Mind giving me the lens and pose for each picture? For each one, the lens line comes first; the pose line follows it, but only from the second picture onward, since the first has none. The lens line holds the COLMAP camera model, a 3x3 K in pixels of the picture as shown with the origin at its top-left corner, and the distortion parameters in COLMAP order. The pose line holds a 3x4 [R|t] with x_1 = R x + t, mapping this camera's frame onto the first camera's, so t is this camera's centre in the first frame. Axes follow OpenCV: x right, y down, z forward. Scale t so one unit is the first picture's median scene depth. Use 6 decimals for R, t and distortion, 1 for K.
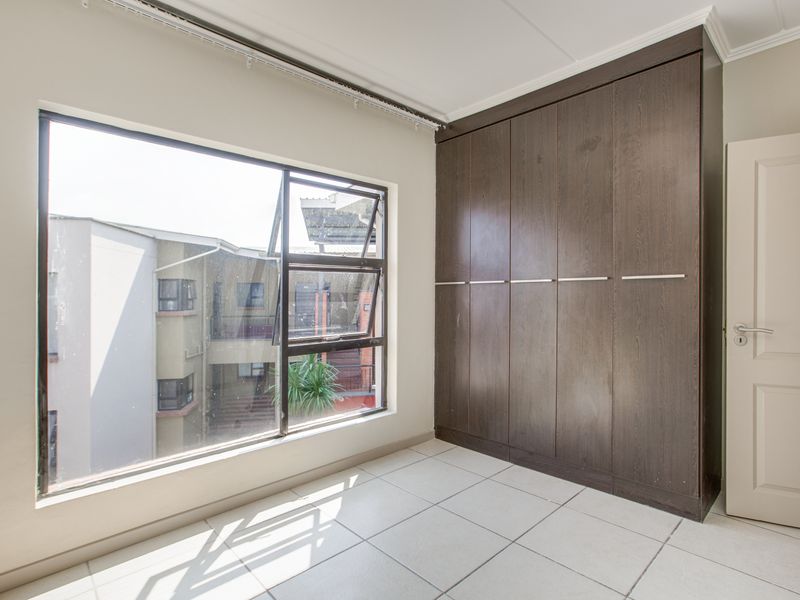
lens RADIAL K [[414.9, 0, 405.4], [0, 414.9, 298.3], [0, 0, 1]] dist [0.002081, 0.001104]
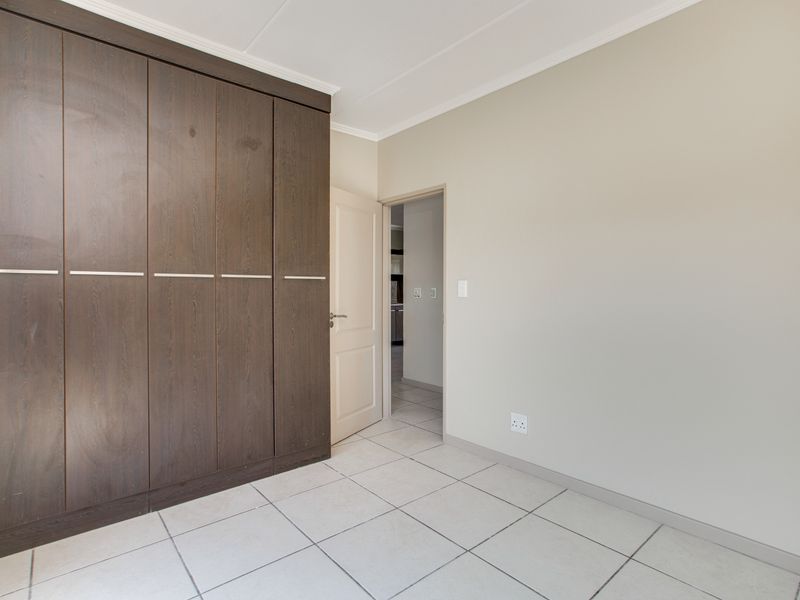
lens RADIAL K [[414.9, 0, 400.9], [0, 414.9, 301.9], [0, 0, 1]] dist [0.002081, 0.001104]
pose [[0.074108, -0.015311, 0.997133, -1.139615], [0.005528, 0.999873, 0.014943, 0.003394], [-0.997235, 0.004405, 0.074183, 1.190718]]
